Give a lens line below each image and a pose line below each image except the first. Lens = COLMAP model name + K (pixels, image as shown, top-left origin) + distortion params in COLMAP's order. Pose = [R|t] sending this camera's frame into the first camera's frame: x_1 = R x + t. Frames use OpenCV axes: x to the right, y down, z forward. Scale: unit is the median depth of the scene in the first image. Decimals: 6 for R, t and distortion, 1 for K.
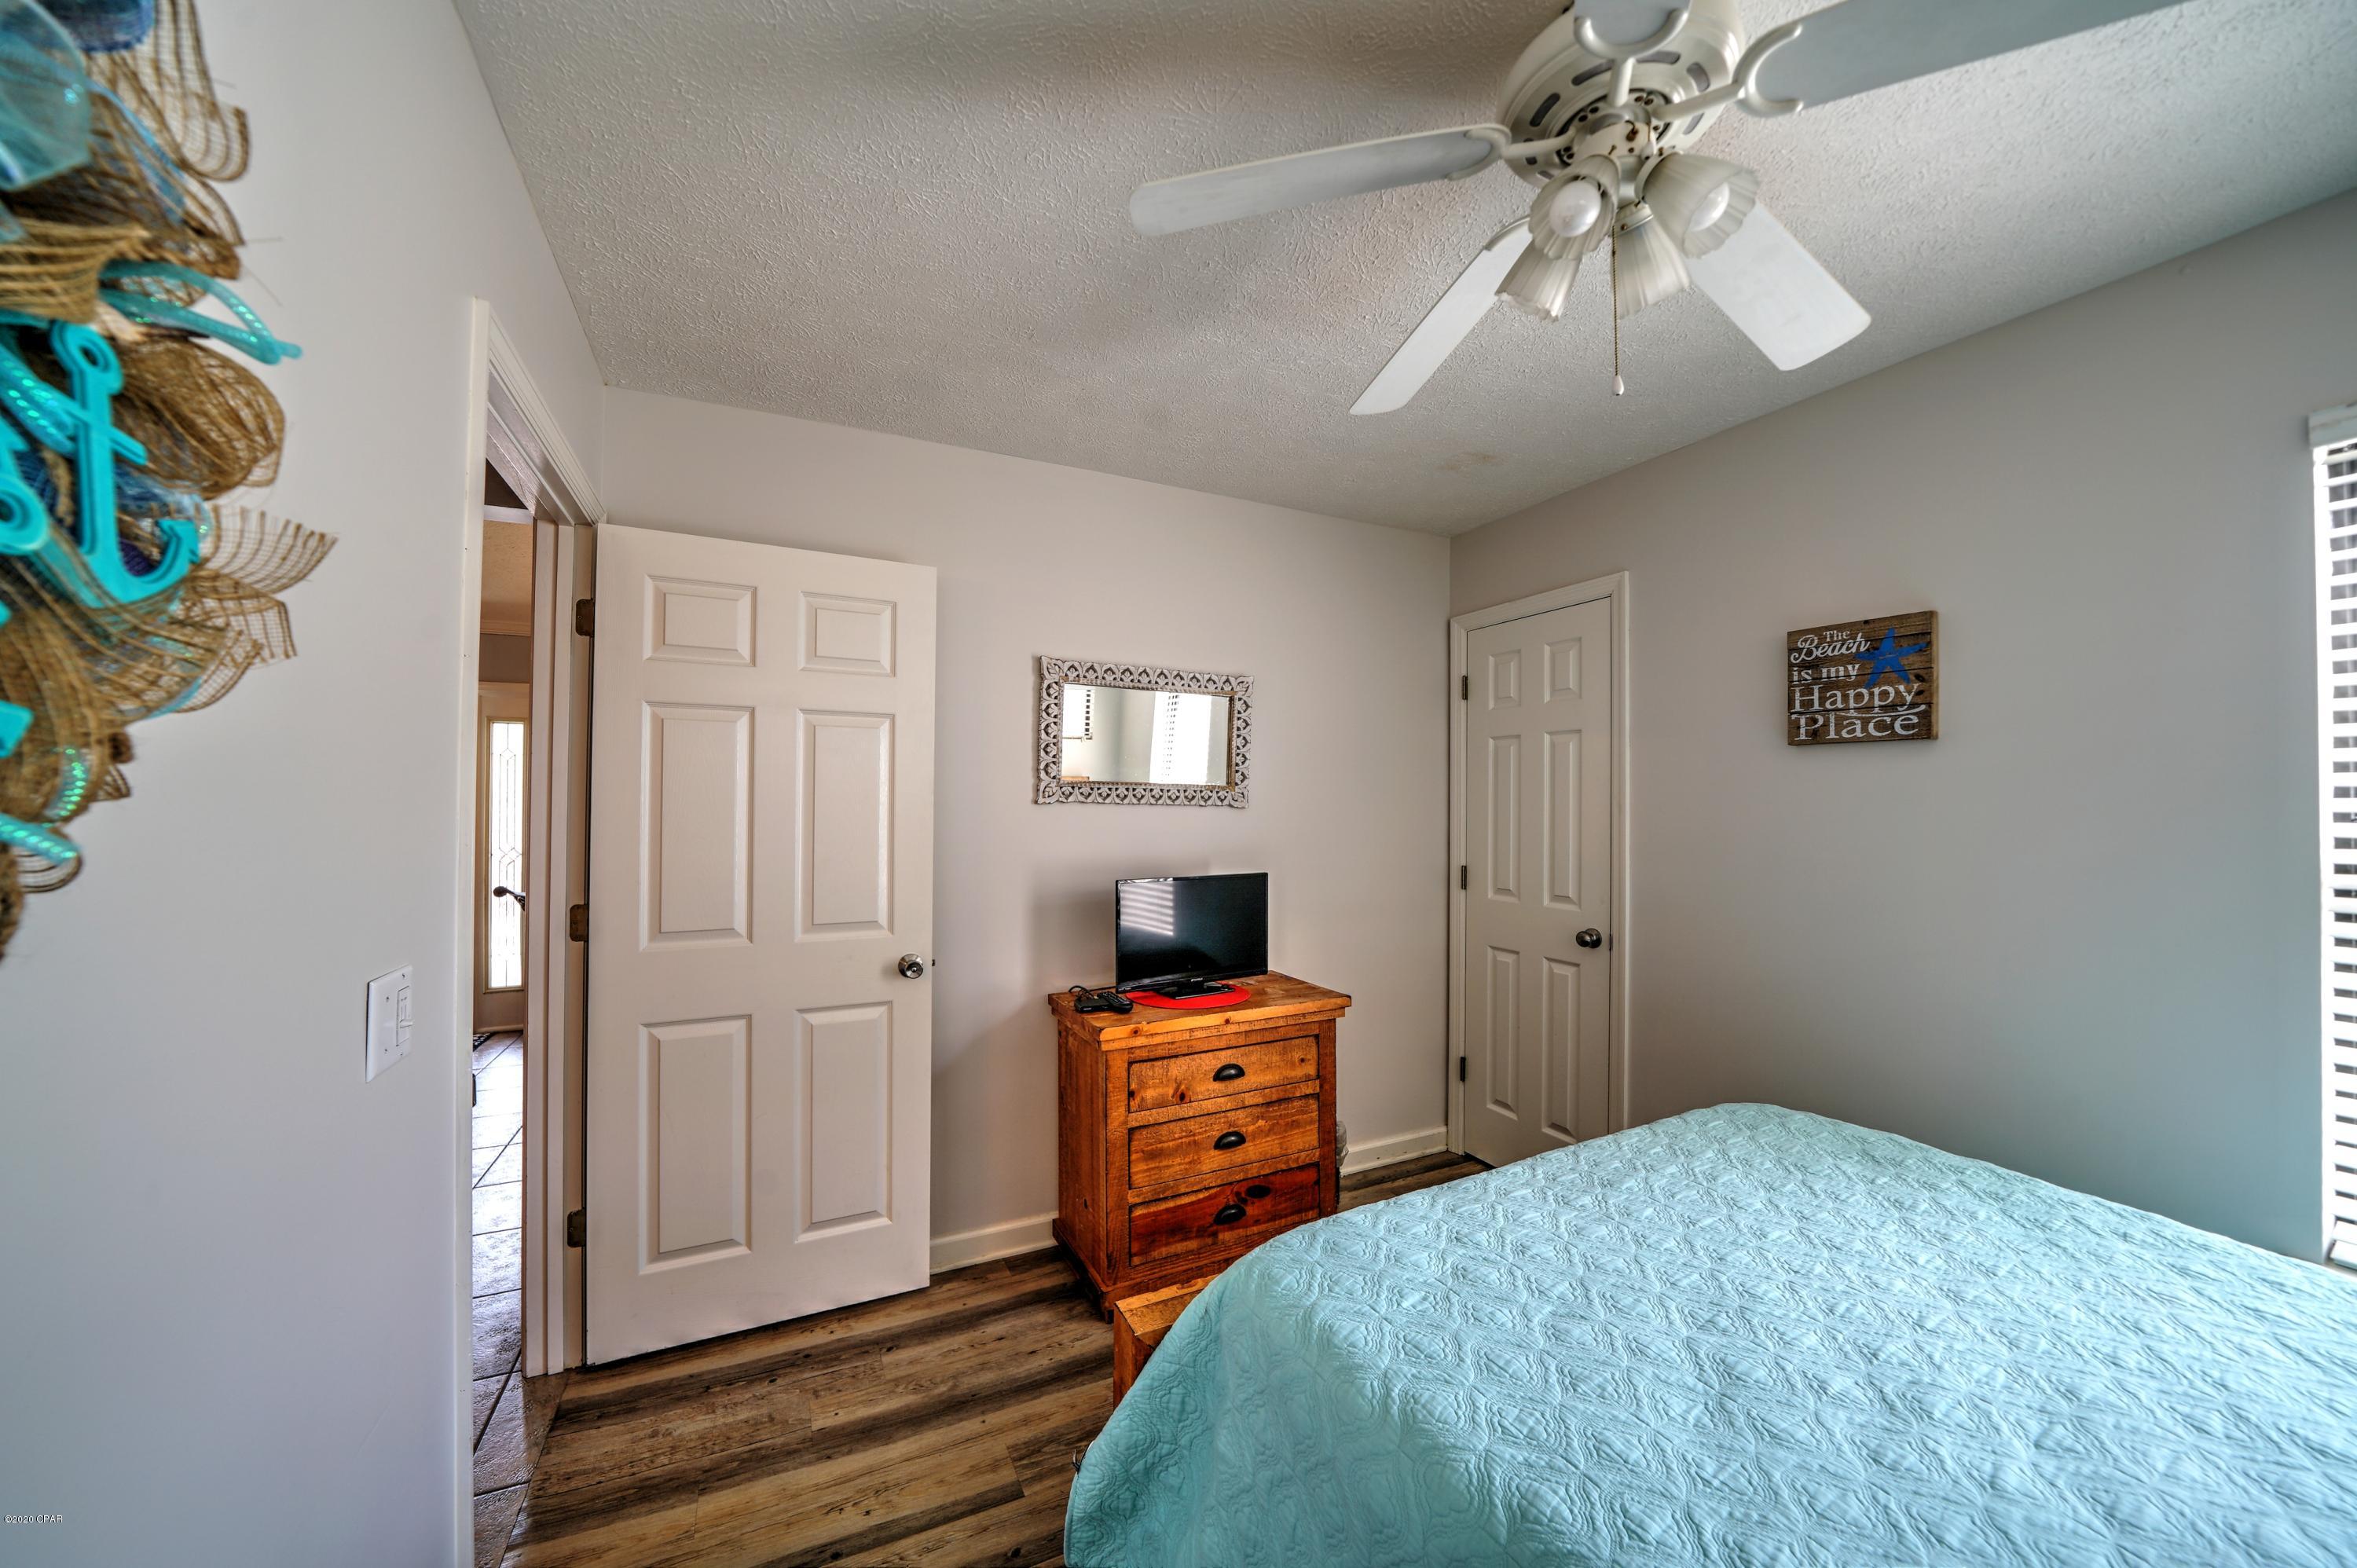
lens RADIAL K [[817.5, 0, 1153.4], [0, 817.5, 794.9], [0, 0, 1]] dist [-0.025283, 0.002566]
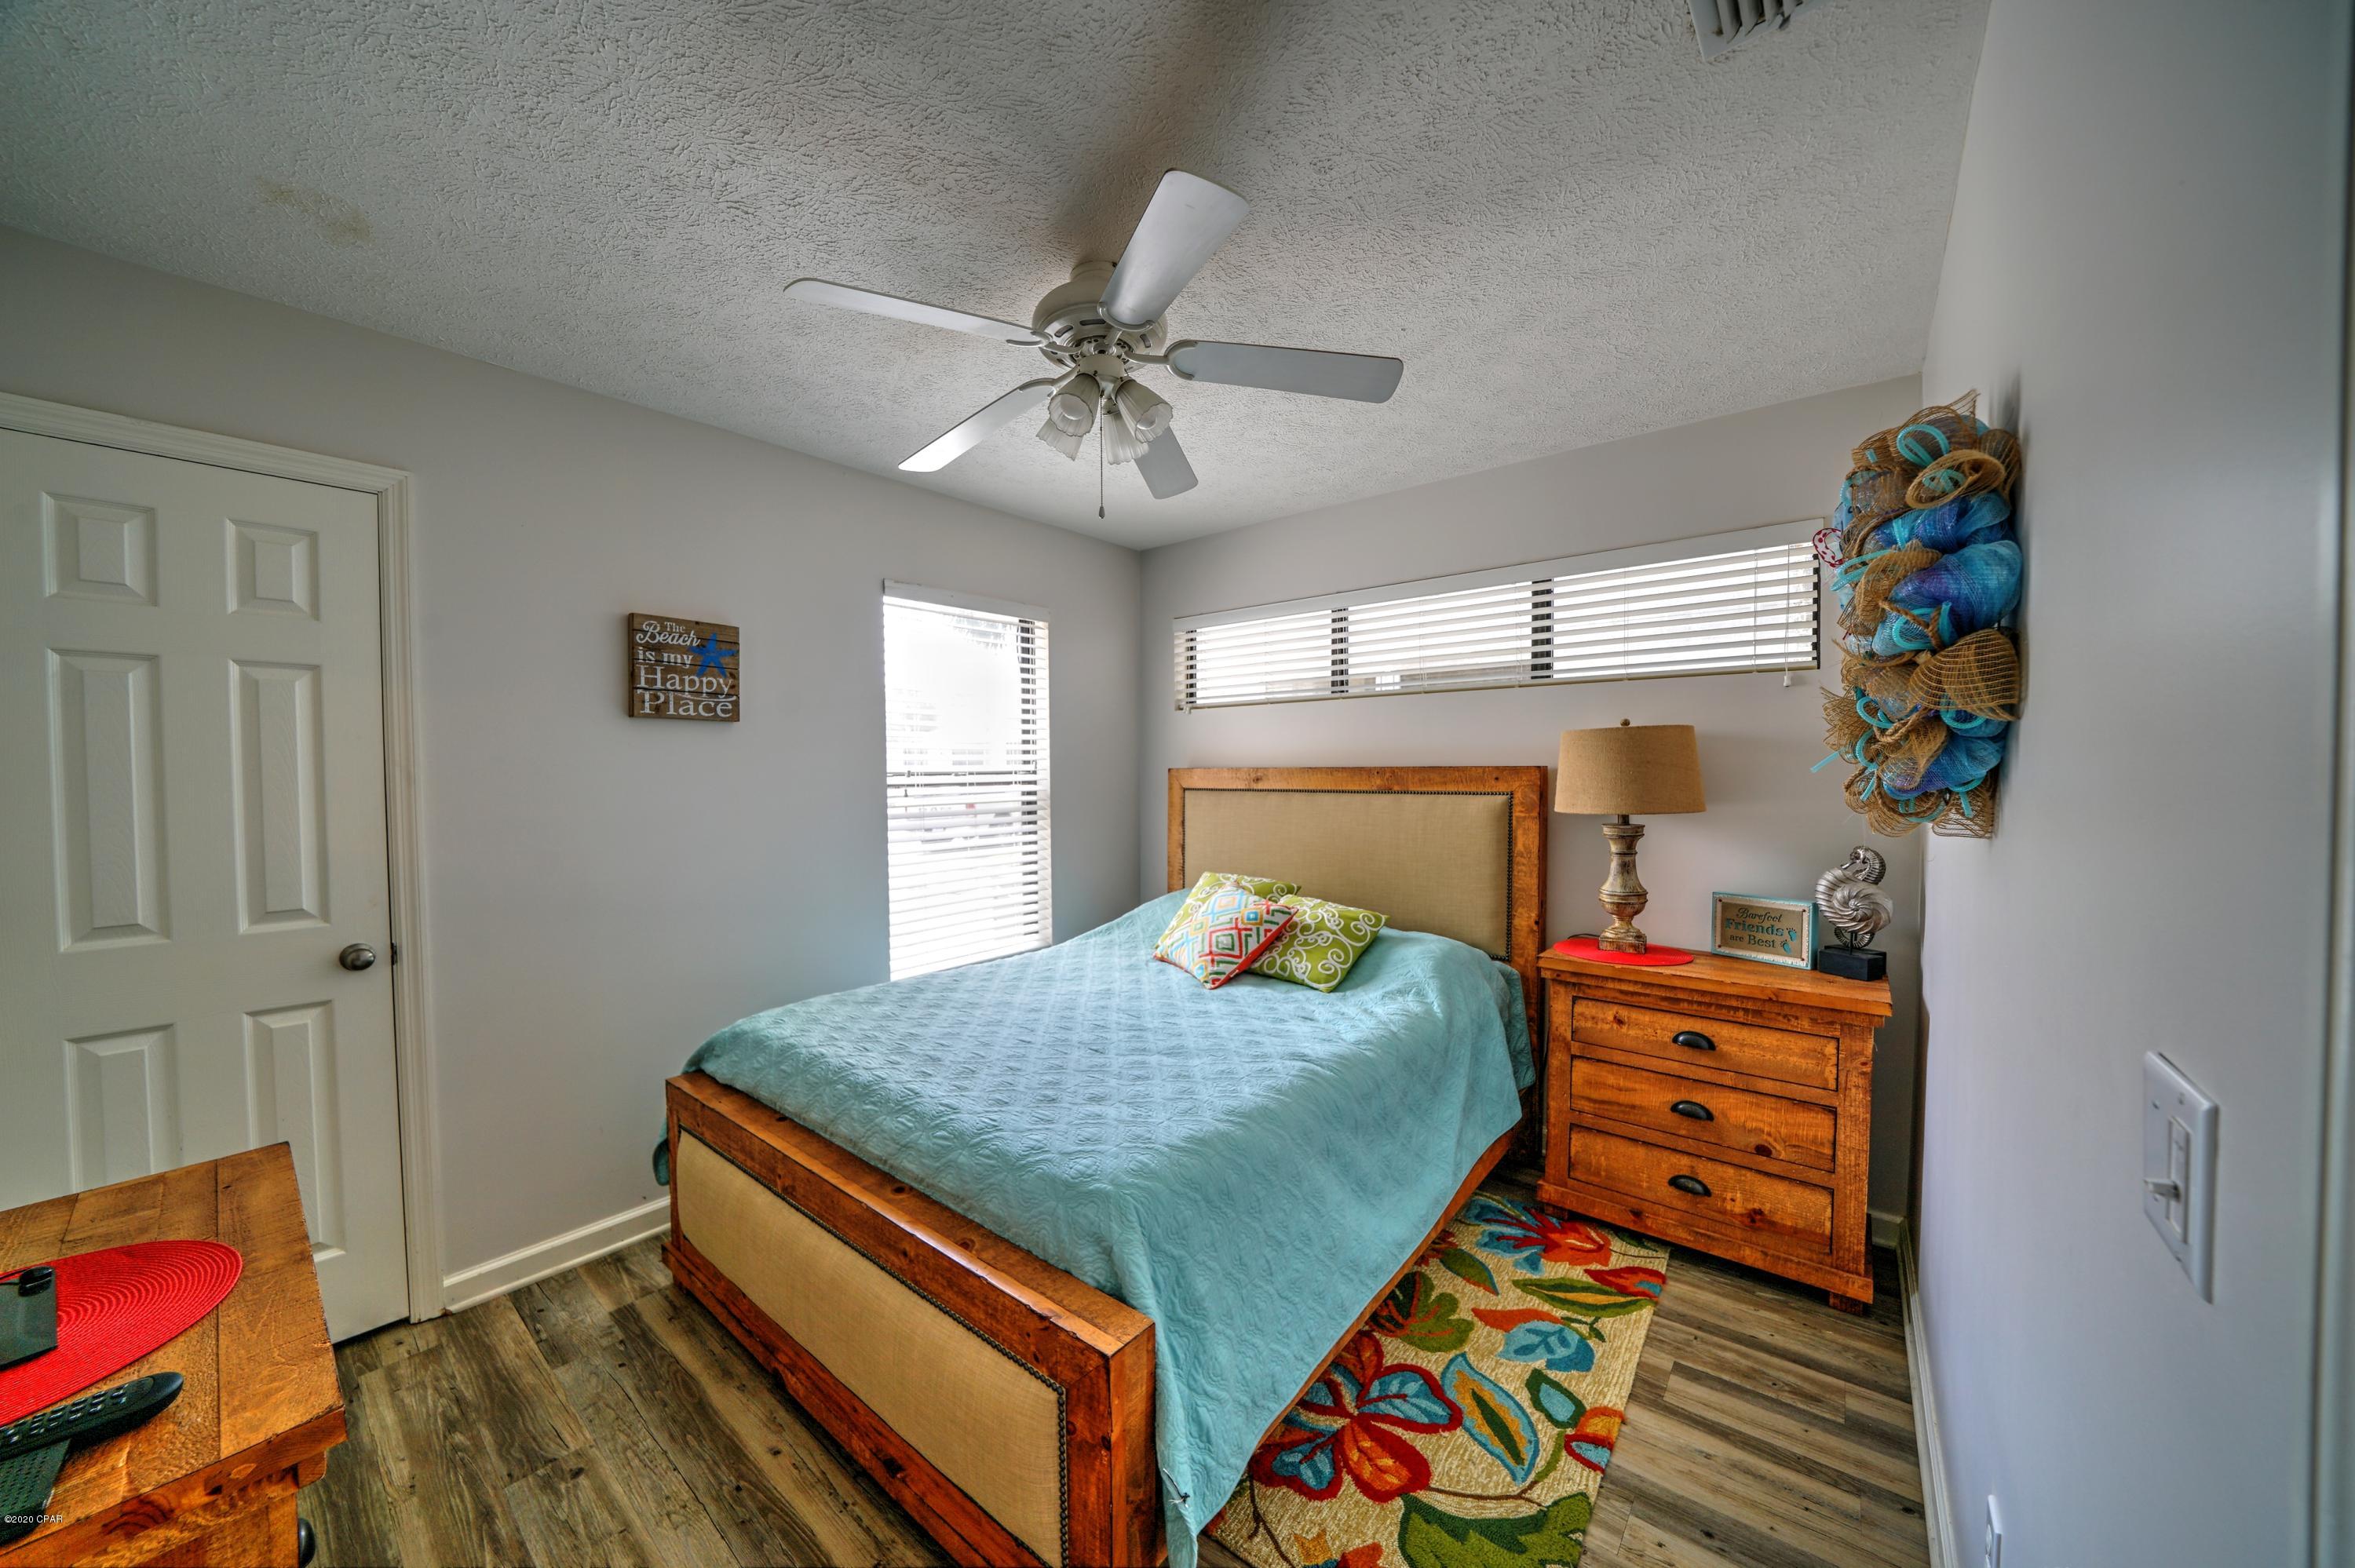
lens RADIAL K [[816.7, 0, 1152.5], [0, 816.7, 794.9], [0, 0, 1]] dist [-0.025283, 0.002566]
pose [[-0.419159, -0.032524, 0.907330, -0.531134], [-0.005724, 0.999433, 0.033181, 0.004318], [-0.907895, 0.008715, -0.419108, 0.858587]]
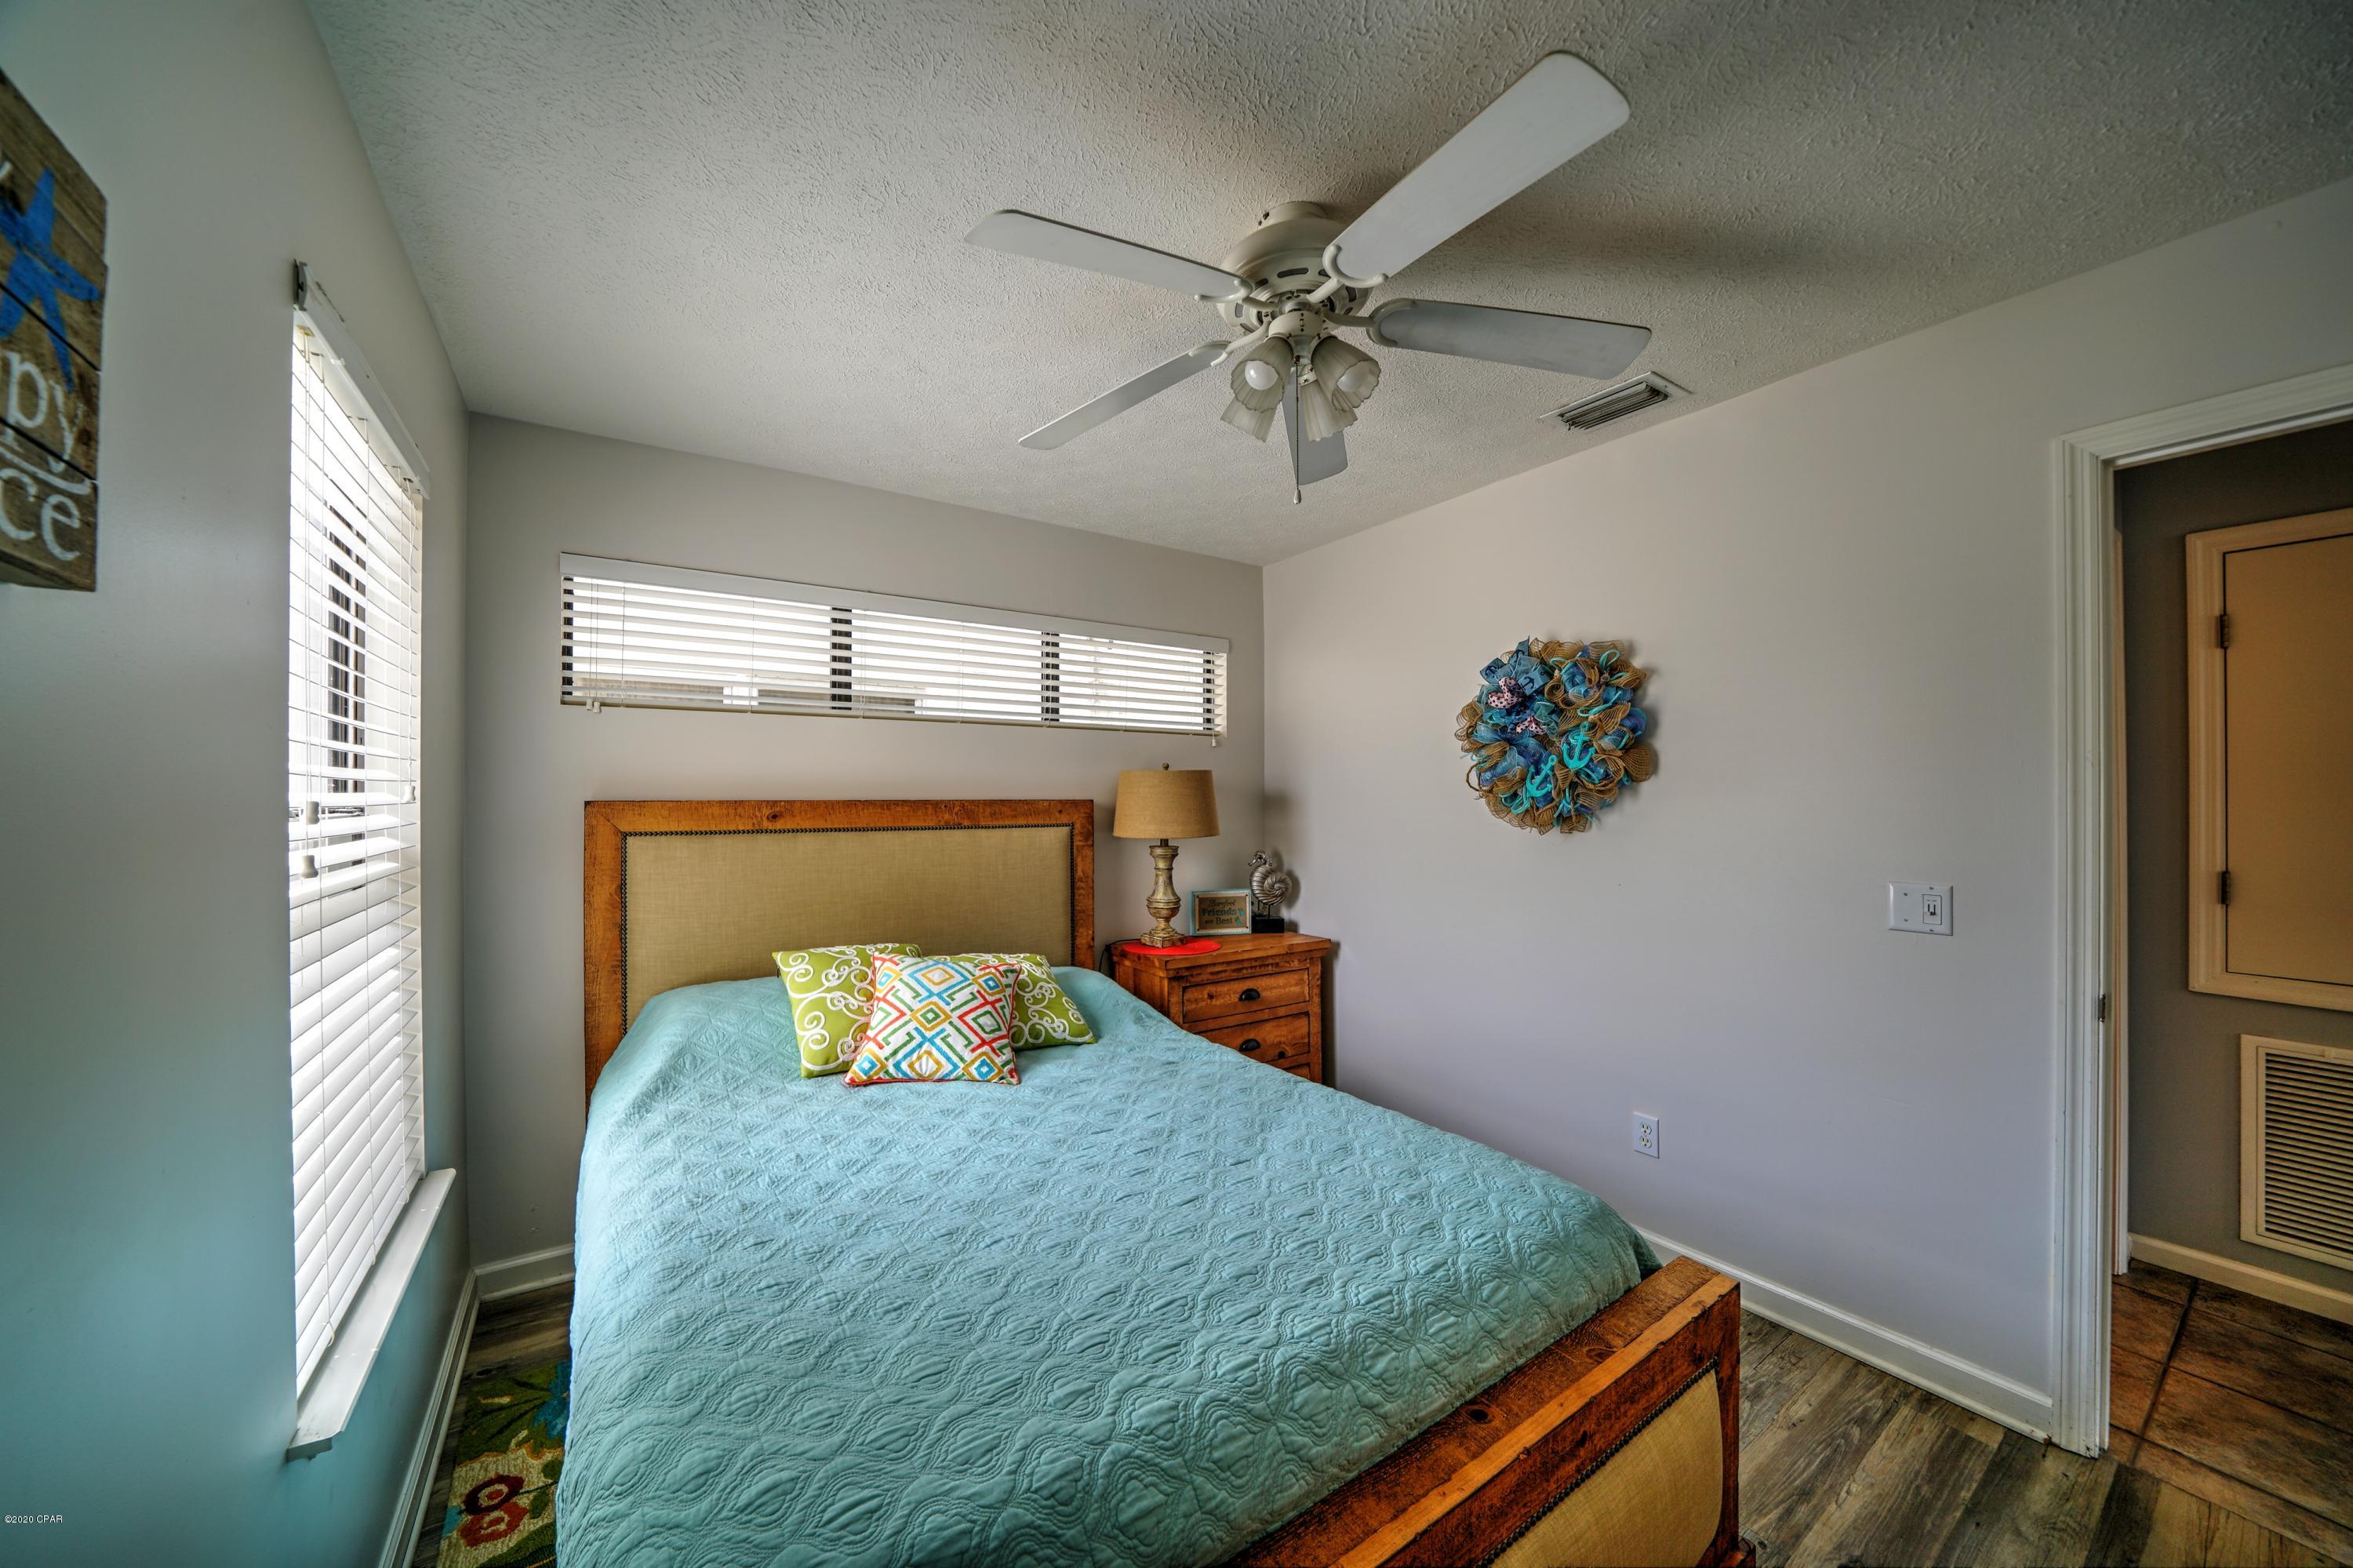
lens RADIAL K [[816.2, 0, 1151.5], [0, 816.2, 794.9], [0, 0, 1]] dist [-0.025283, 0.002566]
pose [[-0.988524, -0.008209, -0.150840, 0.552093], [-0.006020, 0.999870, -0.014962, 0.010876], [0.150943, -0.013882, -0.988445, 1.249751]]
